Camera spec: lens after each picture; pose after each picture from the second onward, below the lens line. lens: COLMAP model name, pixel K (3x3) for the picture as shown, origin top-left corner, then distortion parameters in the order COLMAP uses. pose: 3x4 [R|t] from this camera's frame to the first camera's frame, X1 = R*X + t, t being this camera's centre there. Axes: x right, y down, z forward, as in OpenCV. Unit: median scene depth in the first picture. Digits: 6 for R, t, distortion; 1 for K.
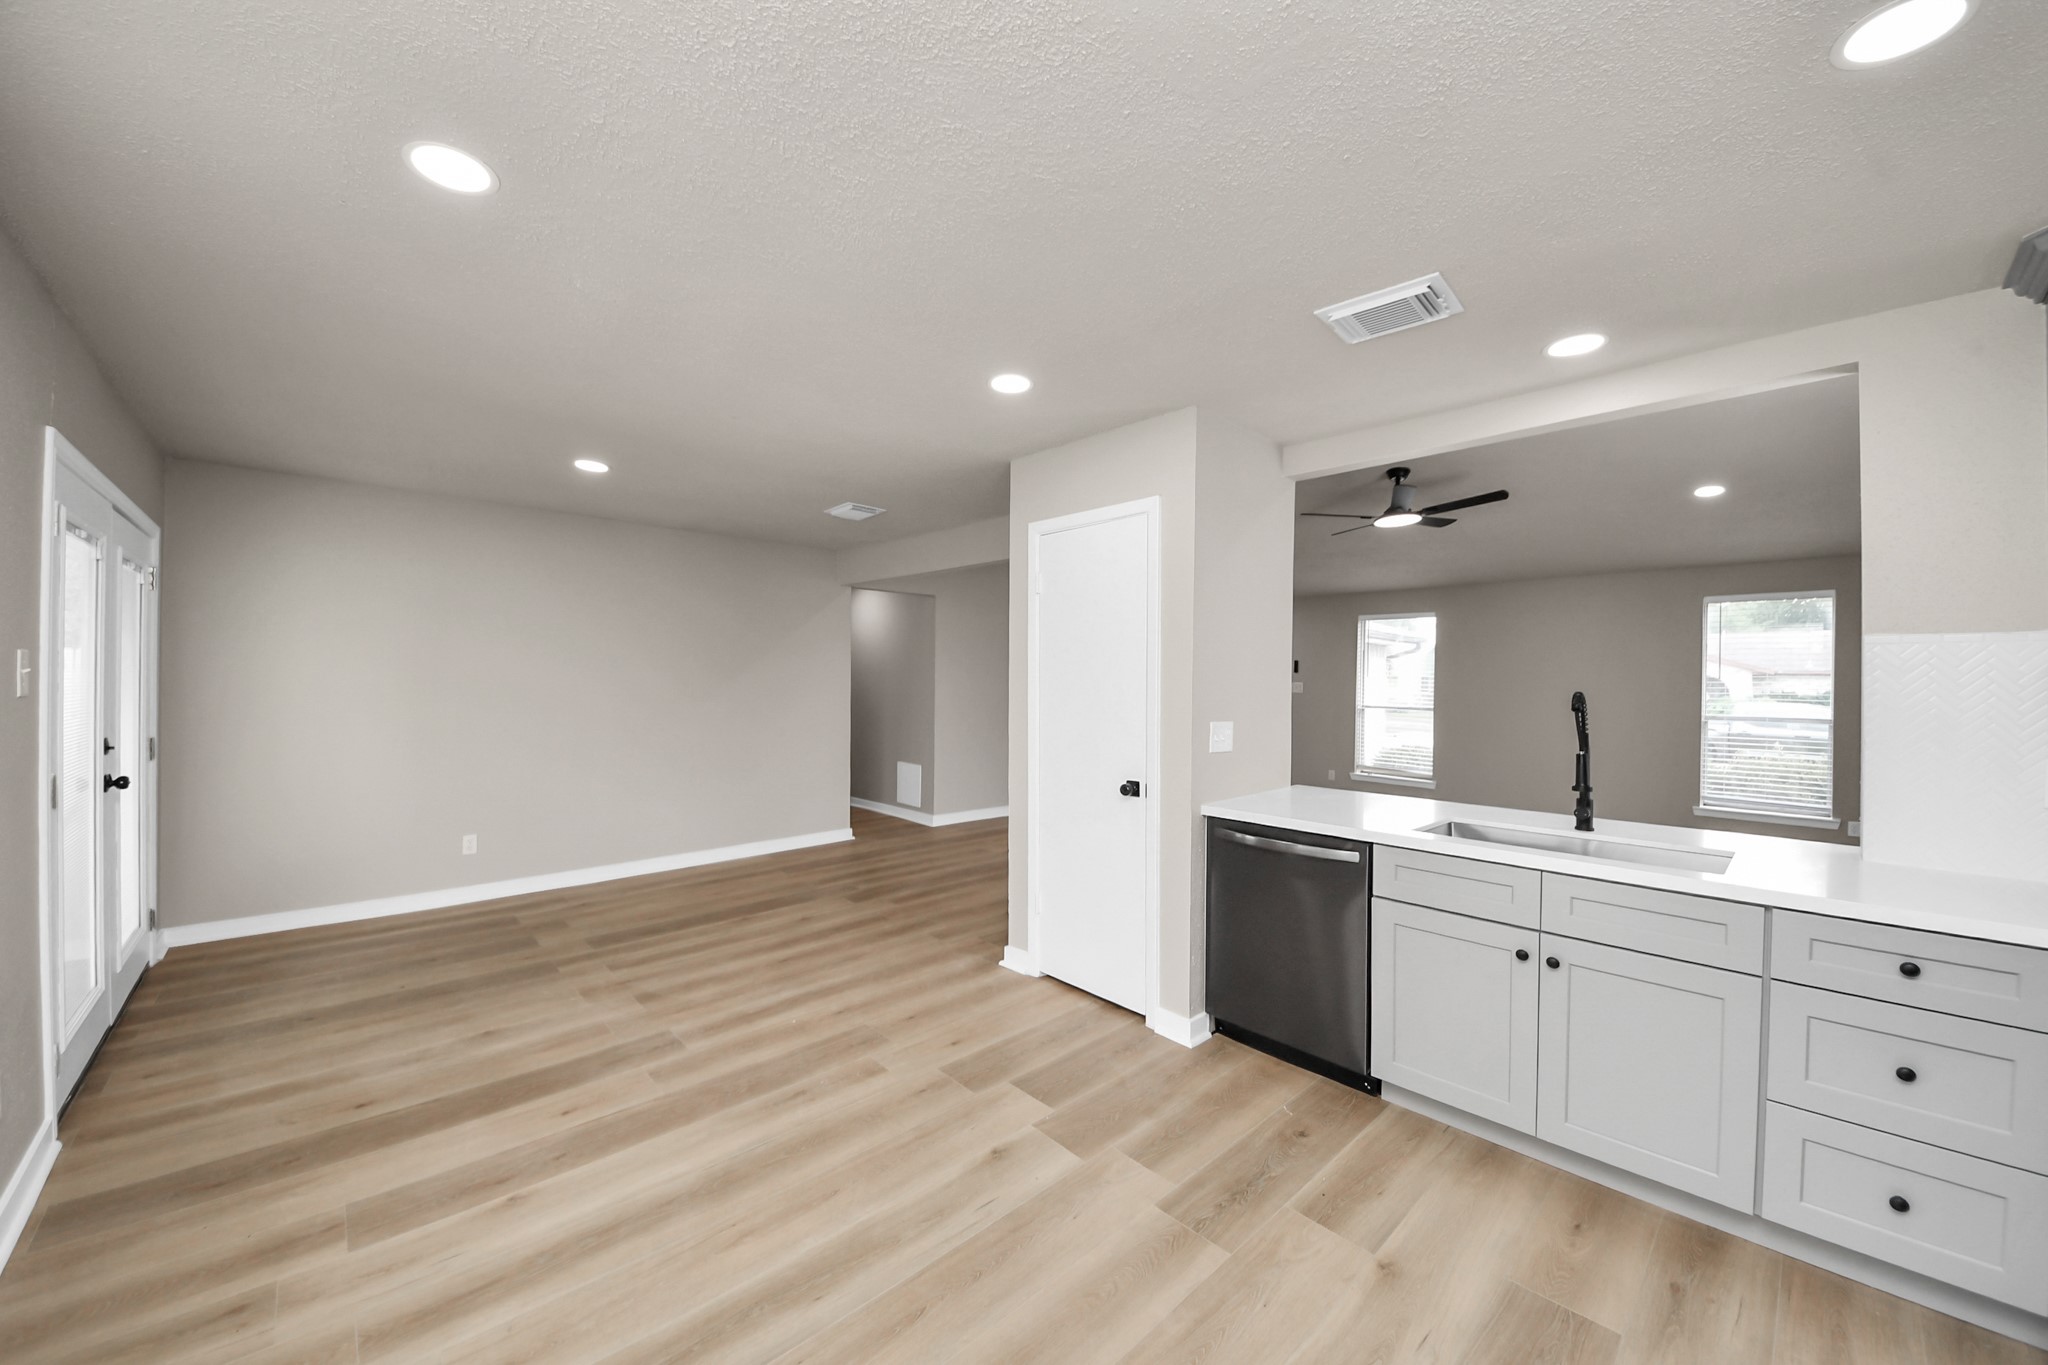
lens RADIAL K [[747.5, 0, 1012.3], [0, 747.5, 686.5], [0, 0, 1]] dist [0.002179, -0.006845]
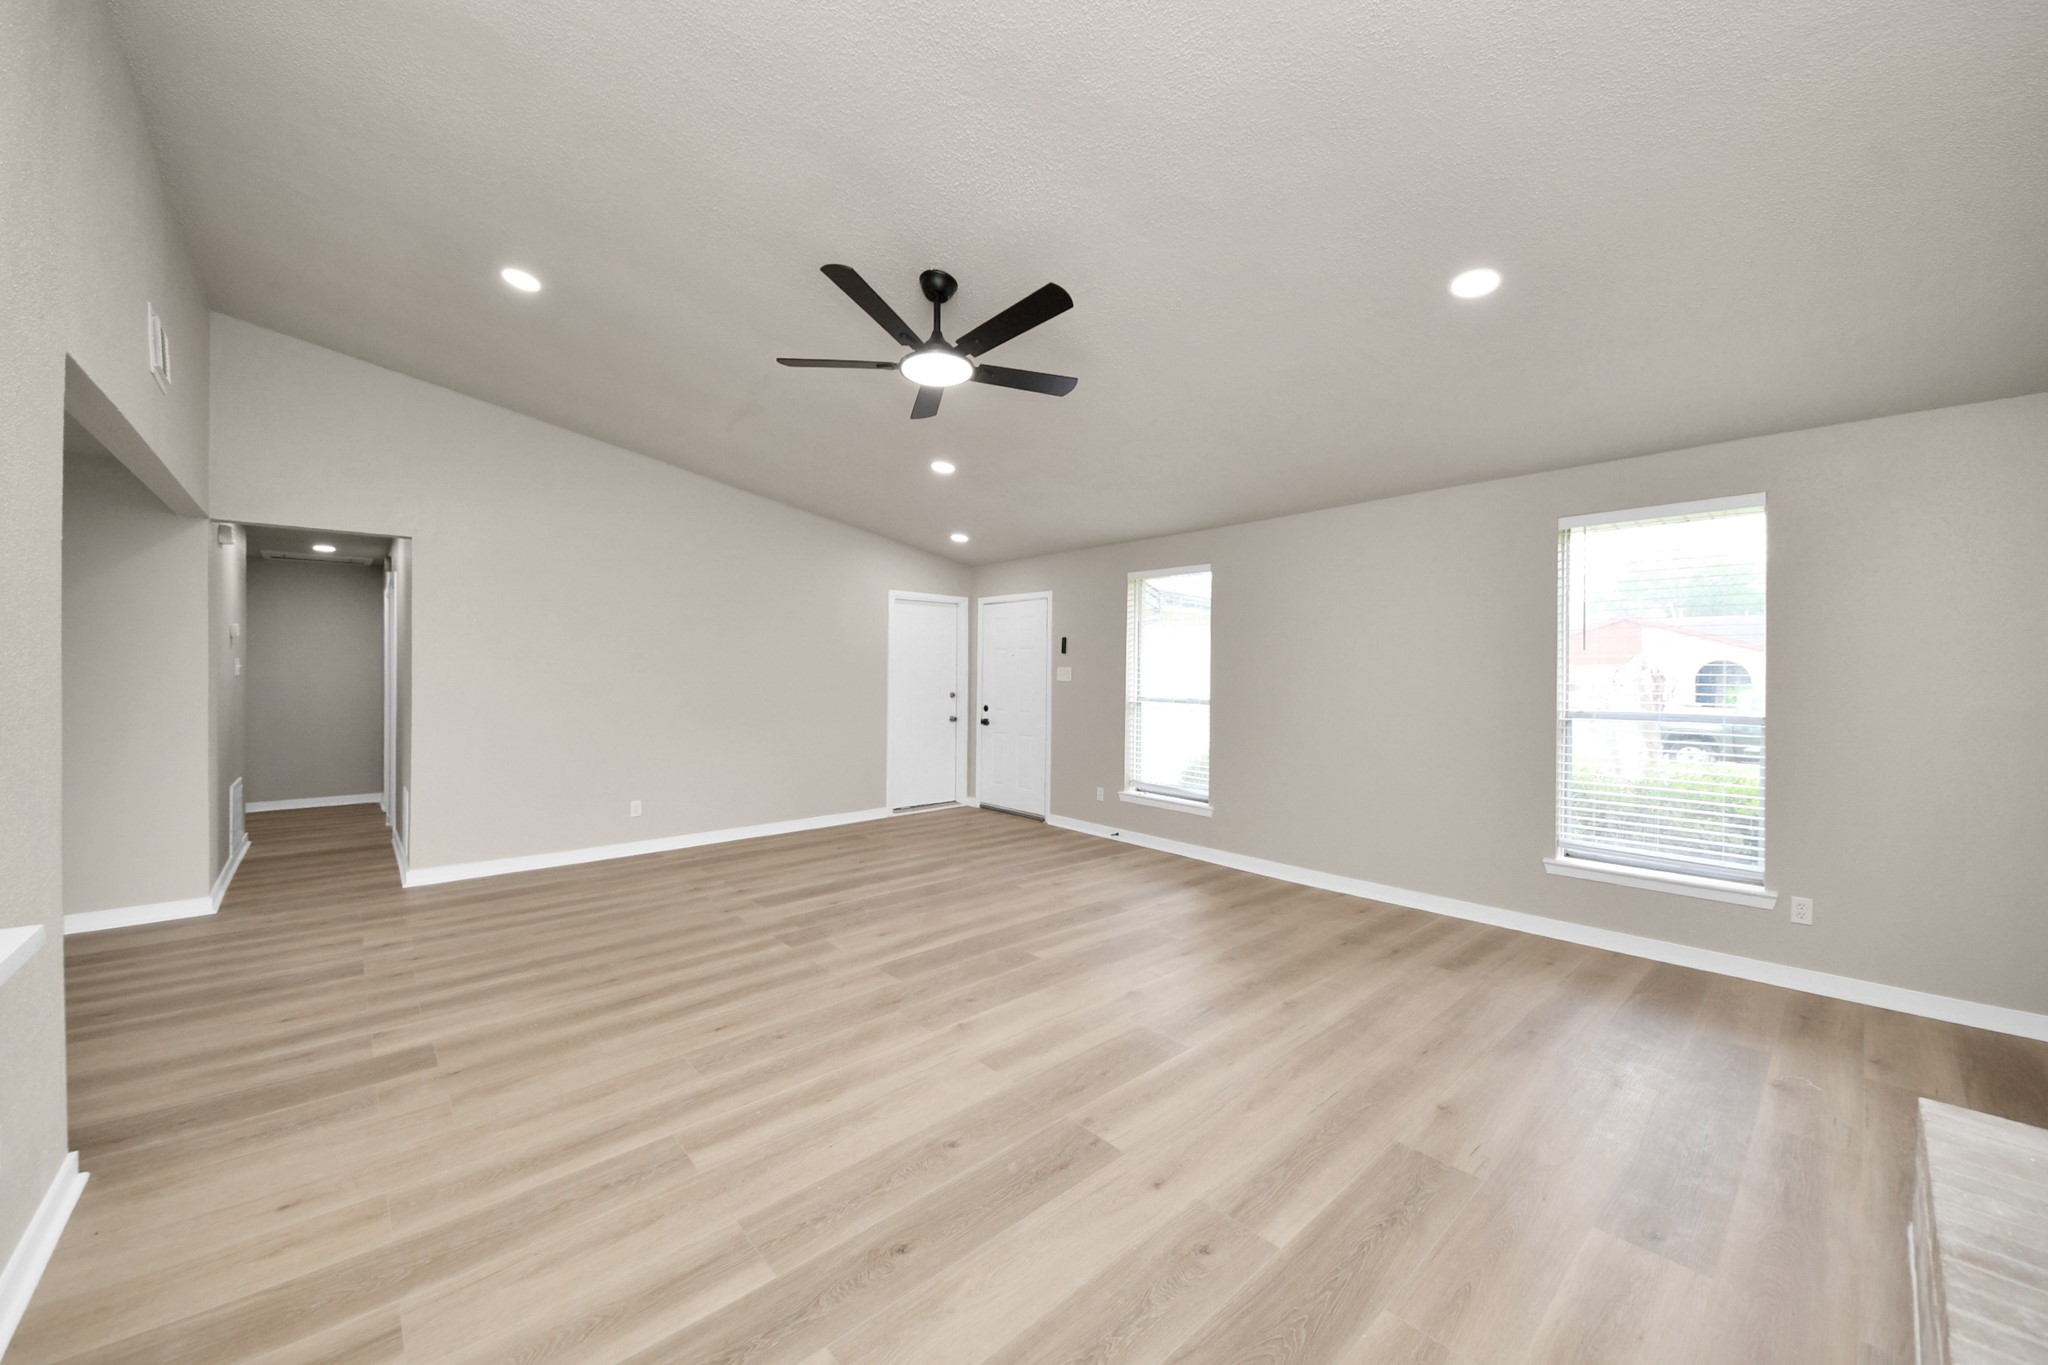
lens RADIAL K [[760.4, 0, 1017.6], [0, 760.4, 677.4], [0, 0, 1]] dist [0.000464, -0.000088]
pose [[0.999874, -0.007752, -0.013878, 0.441981], [0.007739, 0.999970, -0.000998, 0.007479], [0.013886, 0.000891, 0.999903, 0.330709]]
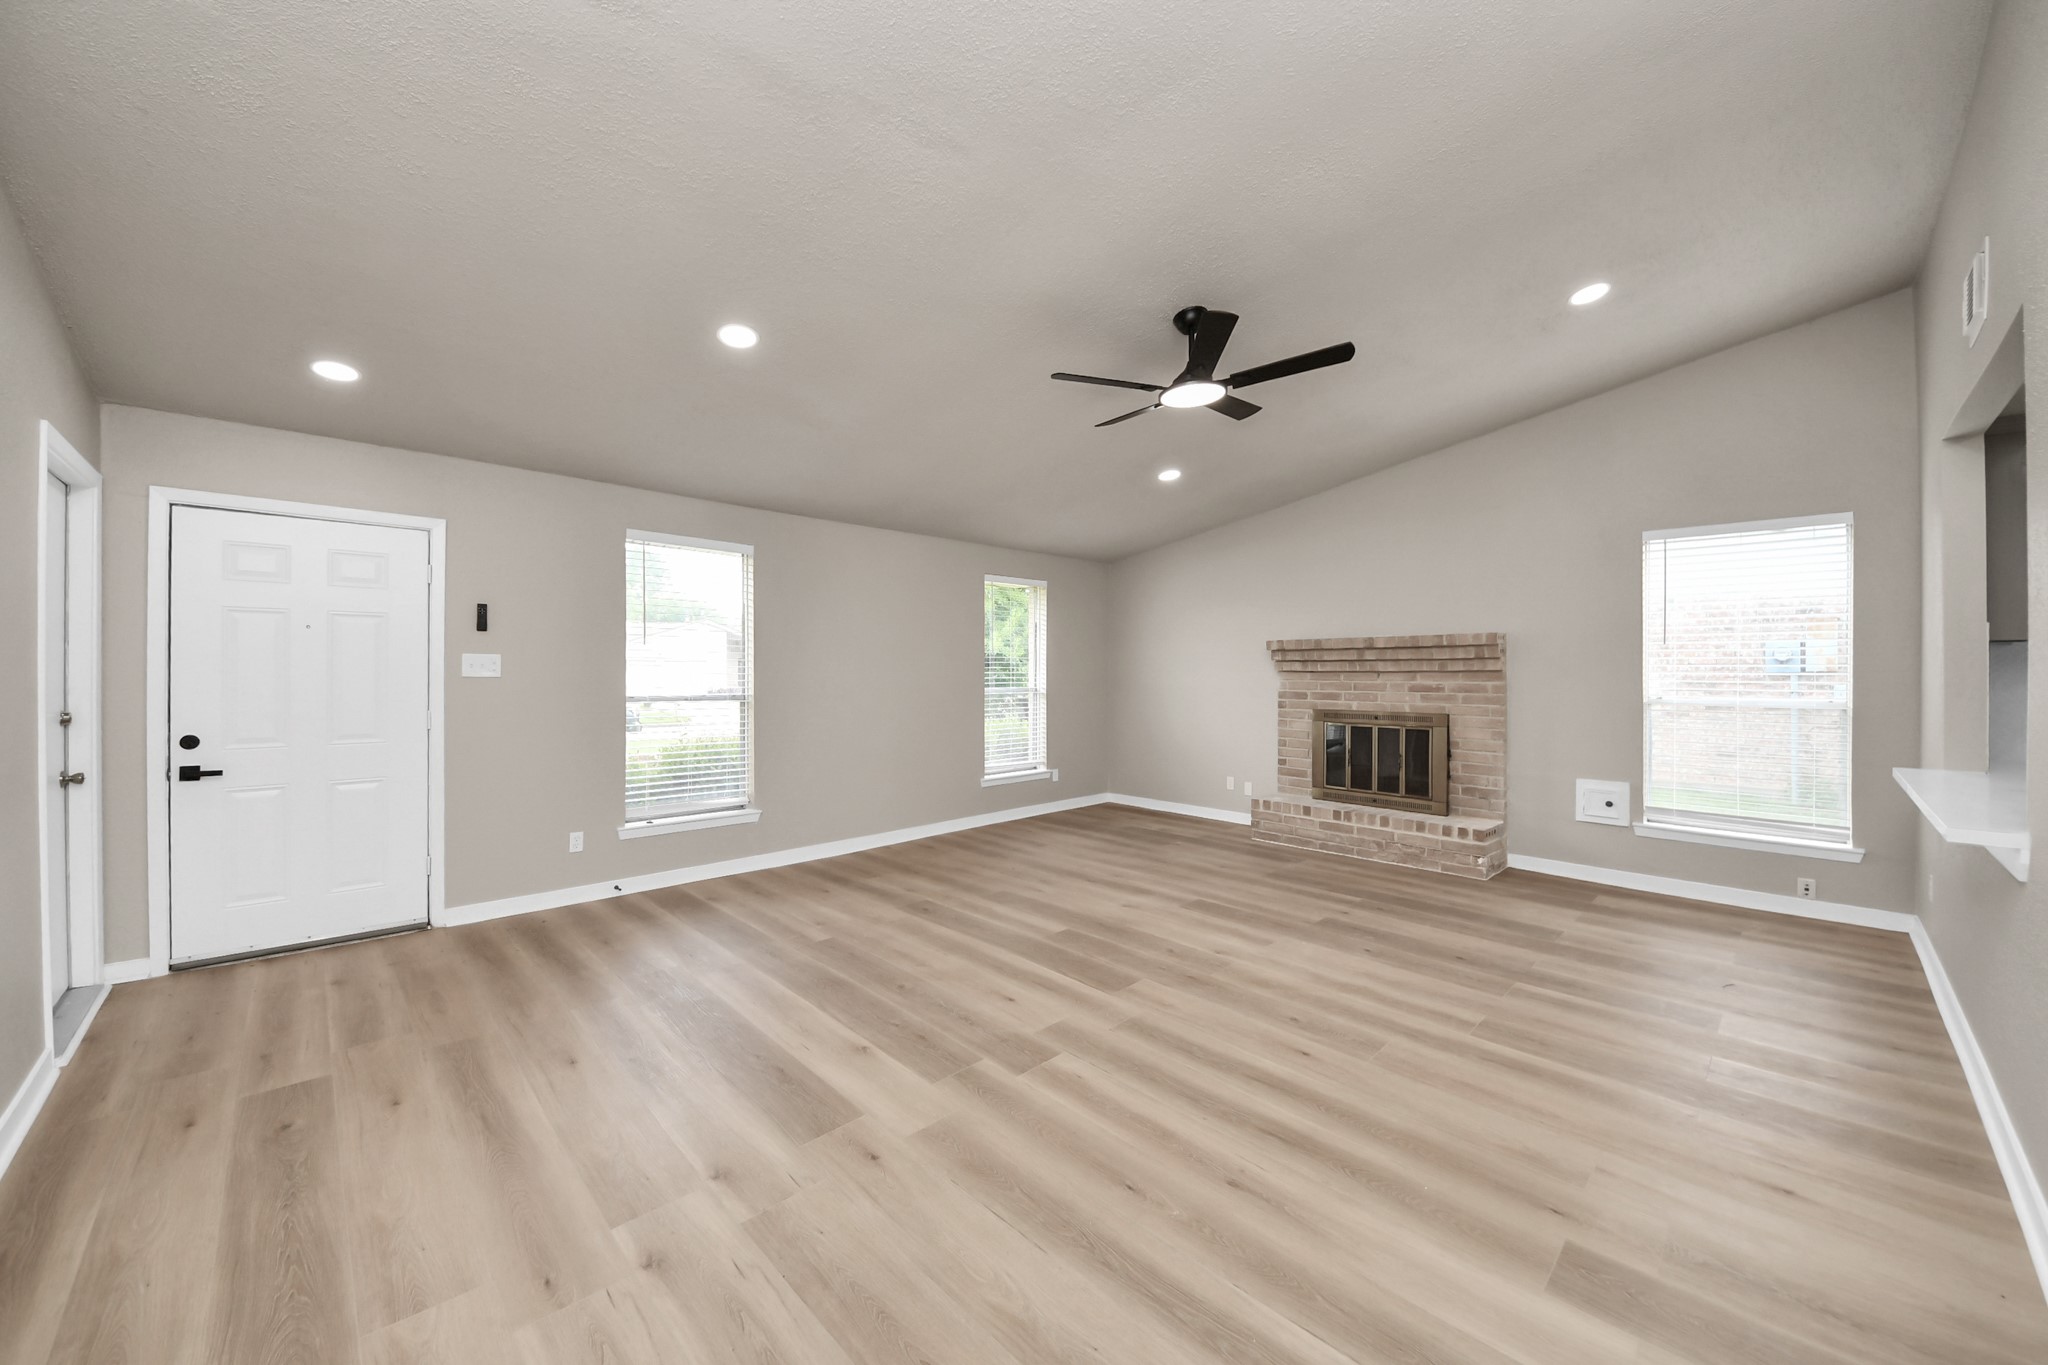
lens RADIAL K [[760.4, 0, 1017.6], [0, 760.4, 677.4], [0, 0, 1]] dist [0.000464, -0.000088]
pose [[-0.023685, -0.022948, 0.999456, -0.064094], [0.004274, 0.999725, 0.023055, 0.000953], [-0.999710, 0.004818, -0.023580, 0.857374]]
